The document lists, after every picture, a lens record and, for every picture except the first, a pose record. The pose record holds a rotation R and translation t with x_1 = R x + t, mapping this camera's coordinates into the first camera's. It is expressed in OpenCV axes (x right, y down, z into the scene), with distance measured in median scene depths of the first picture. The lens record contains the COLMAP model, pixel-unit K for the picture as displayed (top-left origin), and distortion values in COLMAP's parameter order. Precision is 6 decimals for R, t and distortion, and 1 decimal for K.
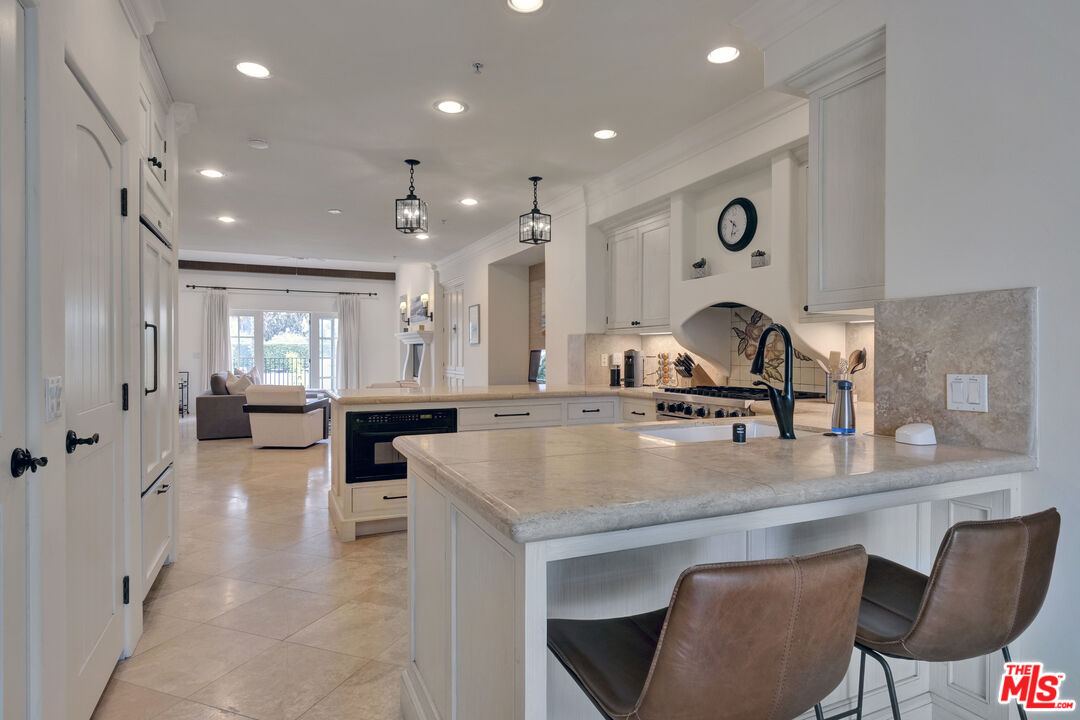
lens RADIAL K [[580.7, 0, 540.0], [0, 580.7, 360.0], [0, 0, 1]] dist [0.001790, -0.000110]
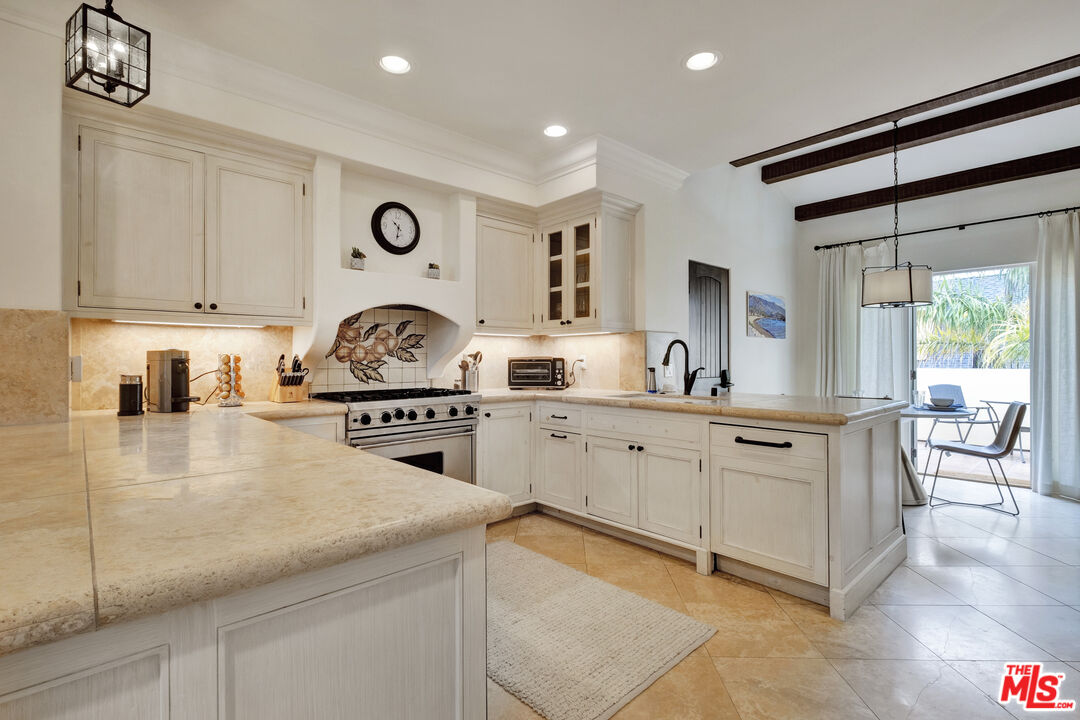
lens RADIAL K [[503.6, 0, 540.0], [0, 503.6, 360.0], [0, 0, 1]] dist [-0.013525, -0.000195]
pose [[-0.300403, 0.000749, 0.953812, -0.562132], [0.012592, 0.999916, 0.003181, -0.002758], [-0.953729, 0.012966, -0.300387, 1.007215]]
